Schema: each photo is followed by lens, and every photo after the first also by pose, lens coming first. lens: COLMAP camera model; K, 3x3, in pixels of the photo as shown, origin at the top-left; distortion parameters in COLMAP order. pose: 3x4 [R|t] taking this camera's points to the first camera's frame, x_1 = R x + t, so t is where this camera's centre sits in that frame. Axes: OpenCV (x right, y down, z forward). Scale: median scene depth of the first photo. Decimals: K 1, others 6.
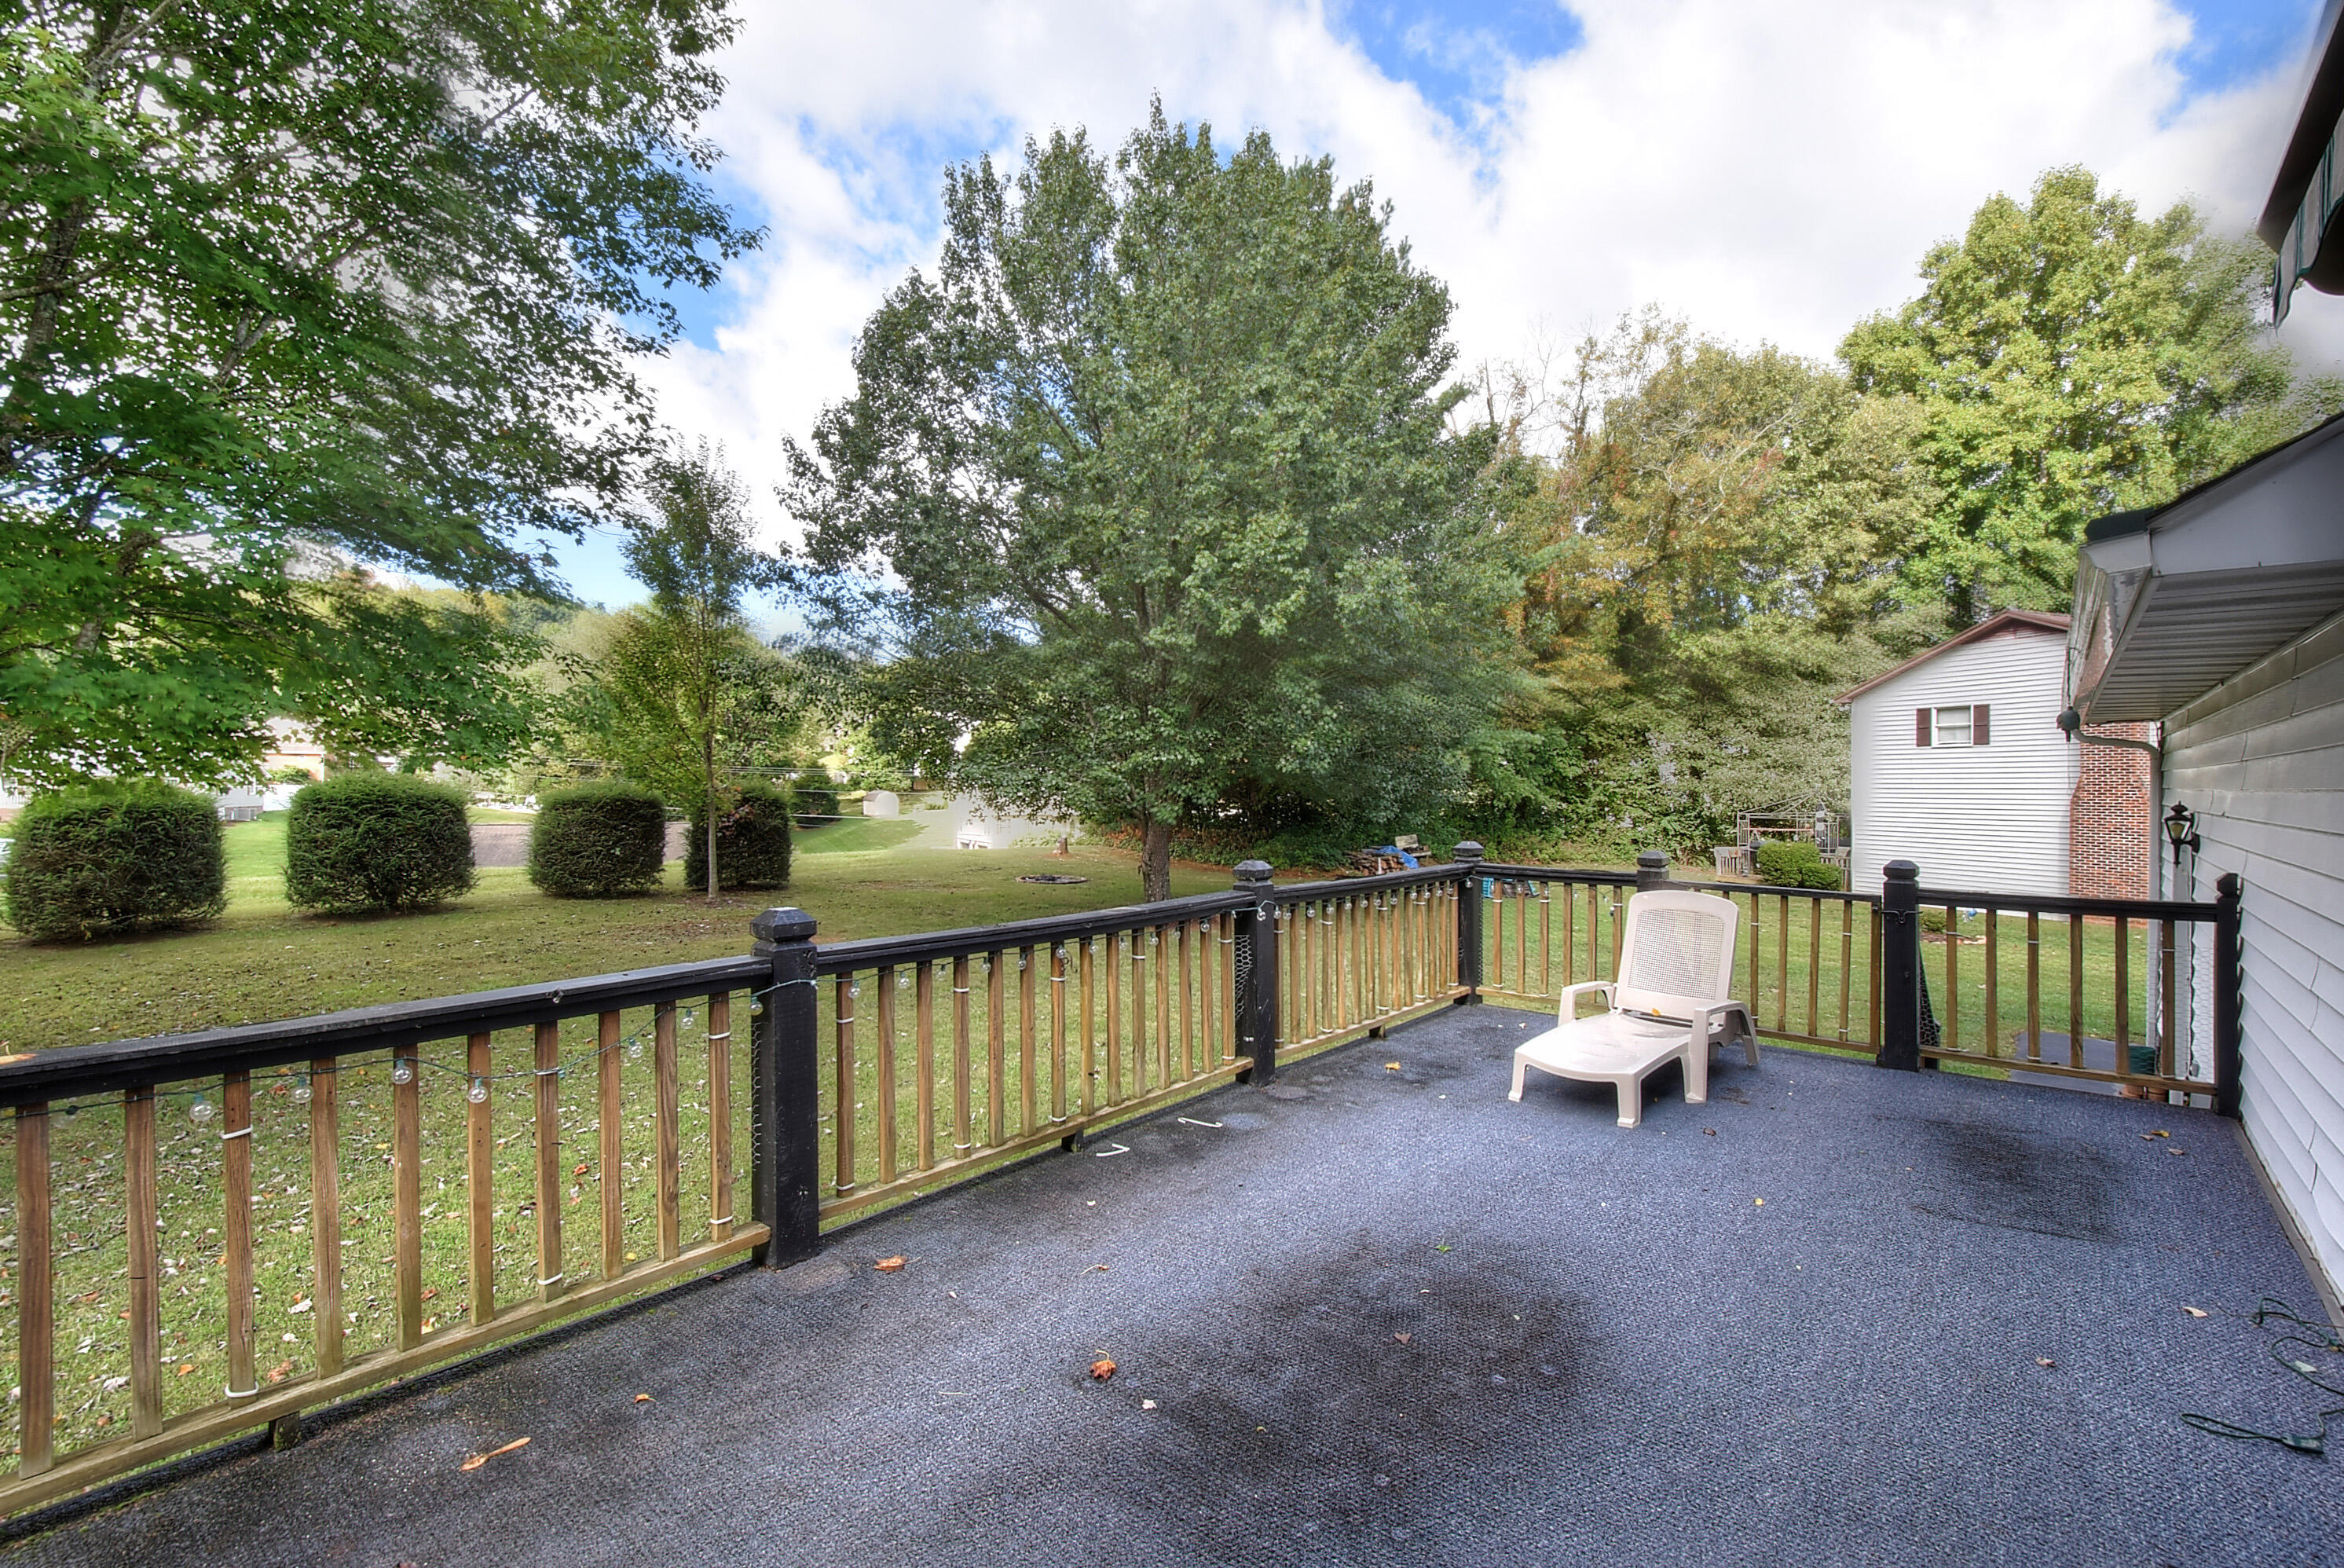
lens RADIAL K [[1030.7, 0, 1184.3], [0, 1030.7, 785.4], [0, 0, 1]] dist [0.020910, -0.018481]
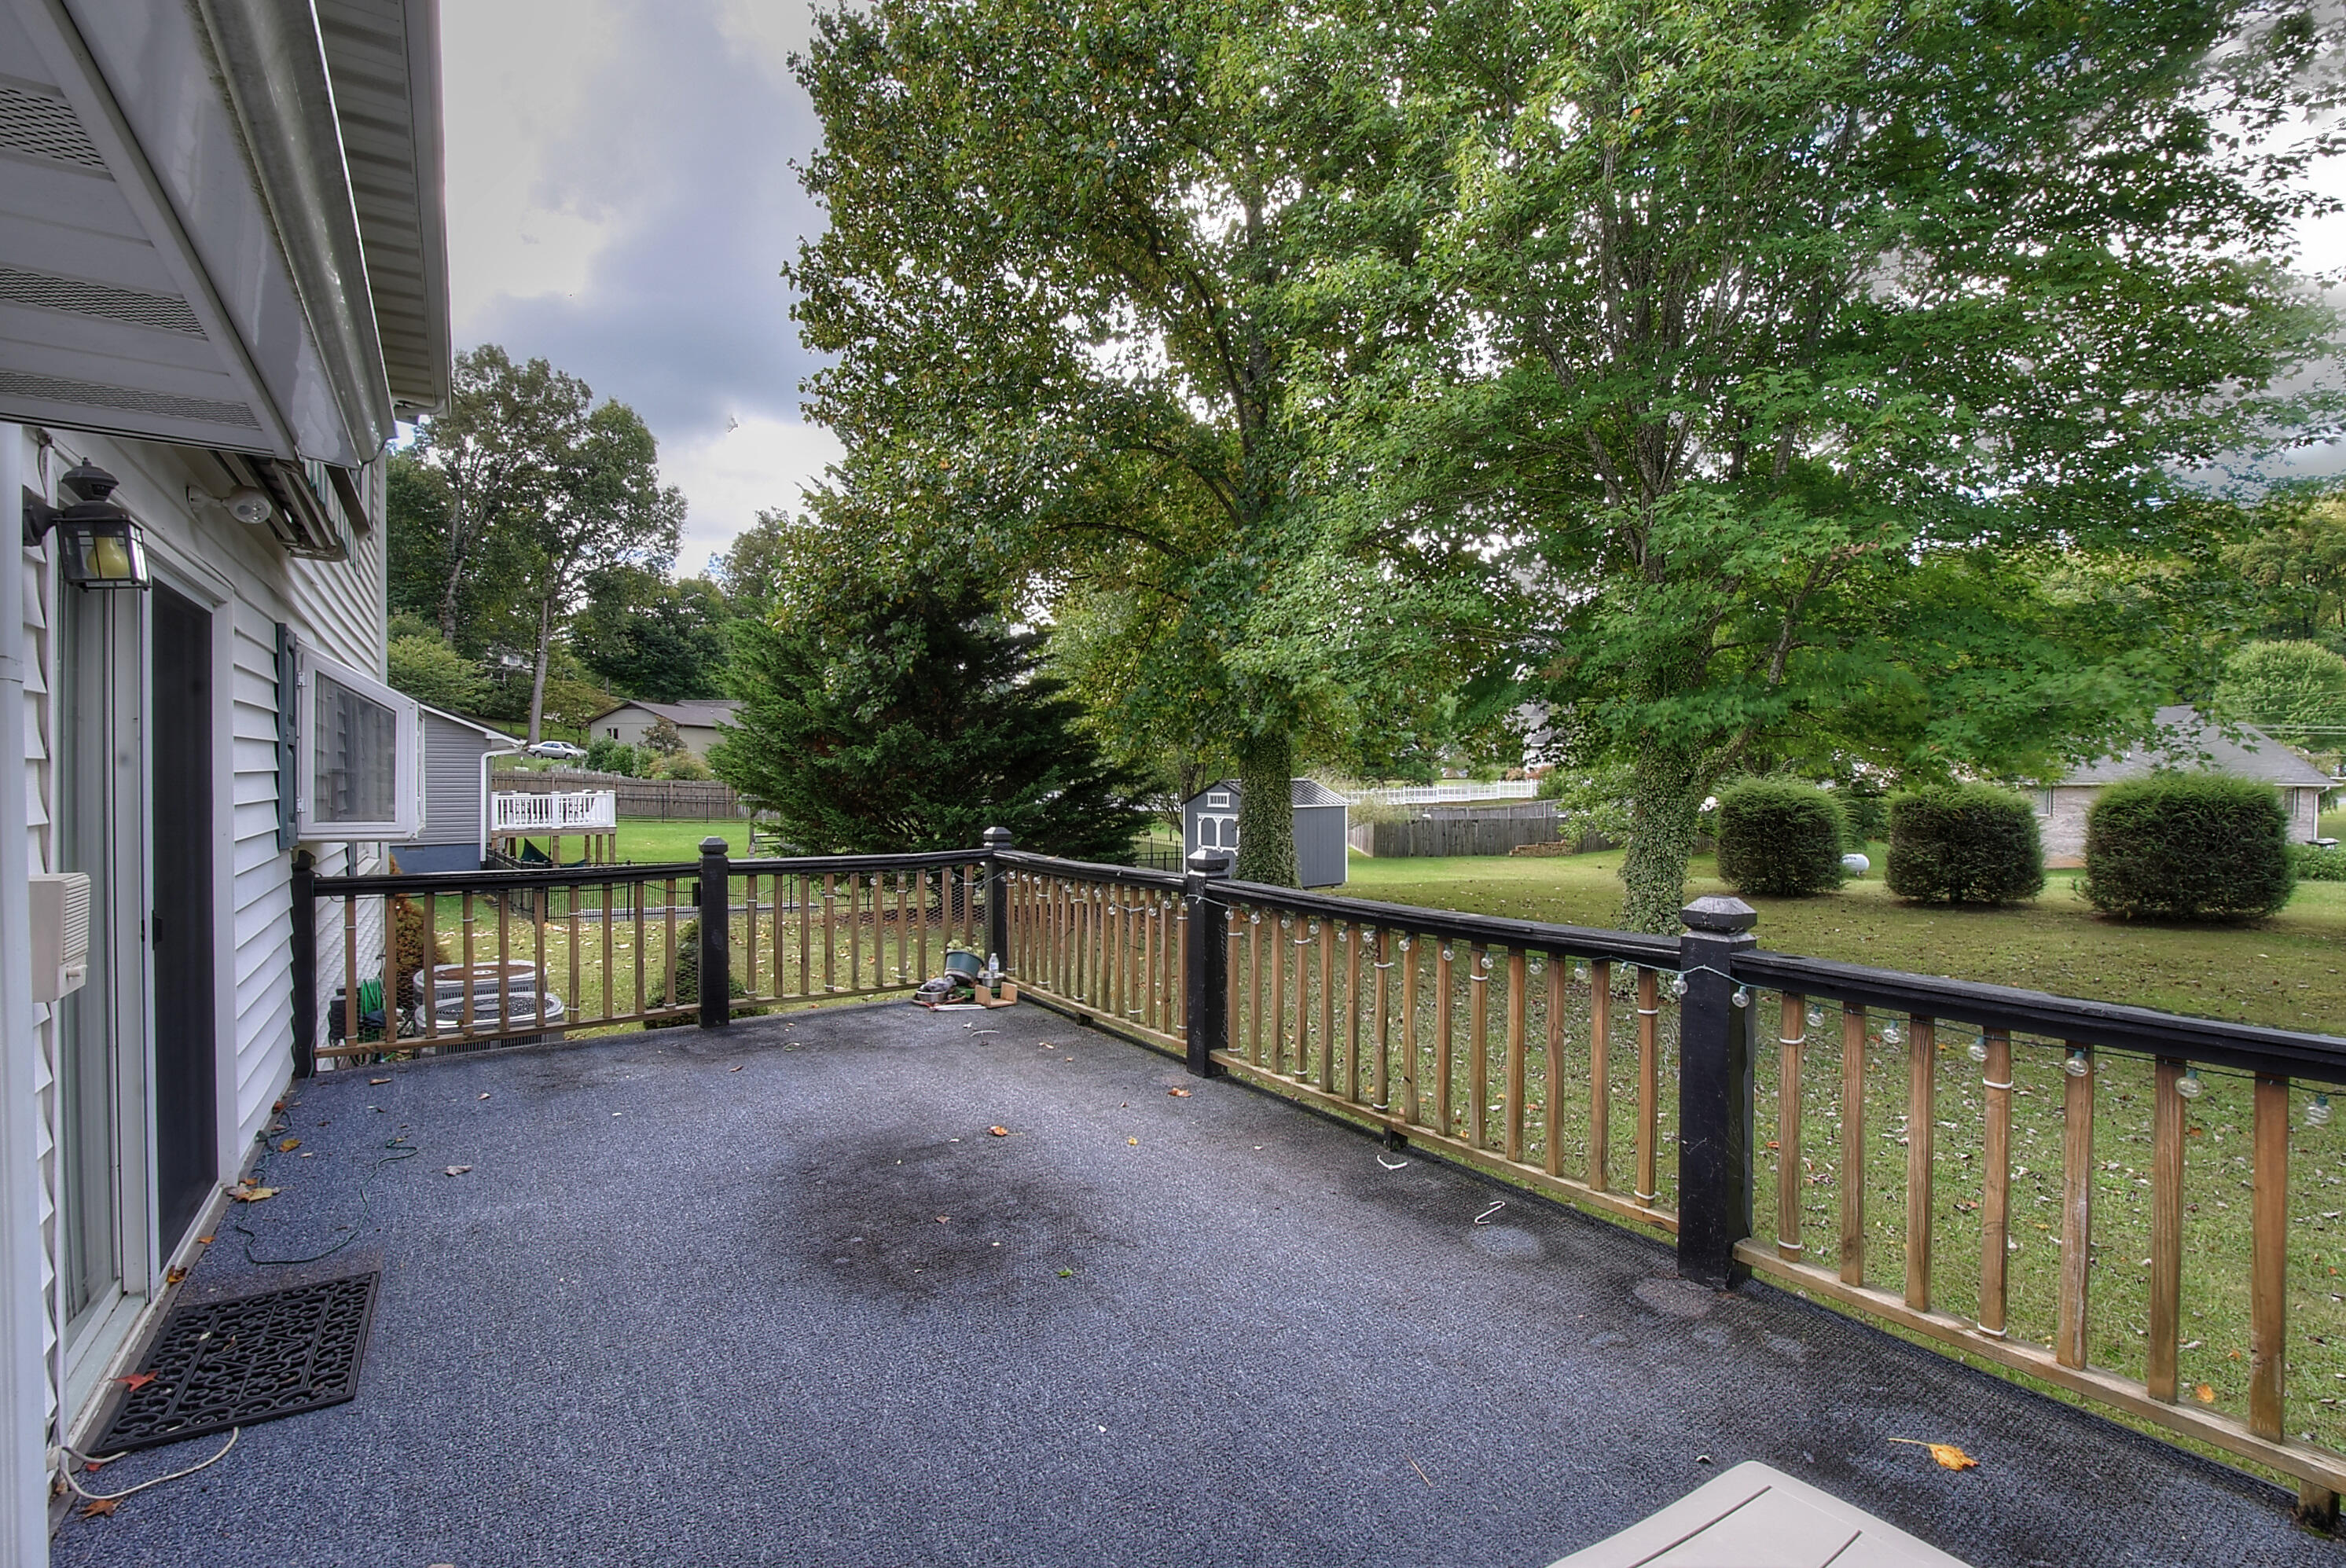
lens RADIAL K [[1031.6, 0, 1185.3], [0, 1031.6, 785.4], [0, 0, 1]] dist [0.020910, -0.018481]
pose [[-0.263089, 0.004977, -0.964759, 0.718205], [0.000013, 0.999987, 0.005155, 0.006736], [0.964771, 0.001344, -0.263086, 0.873102]]
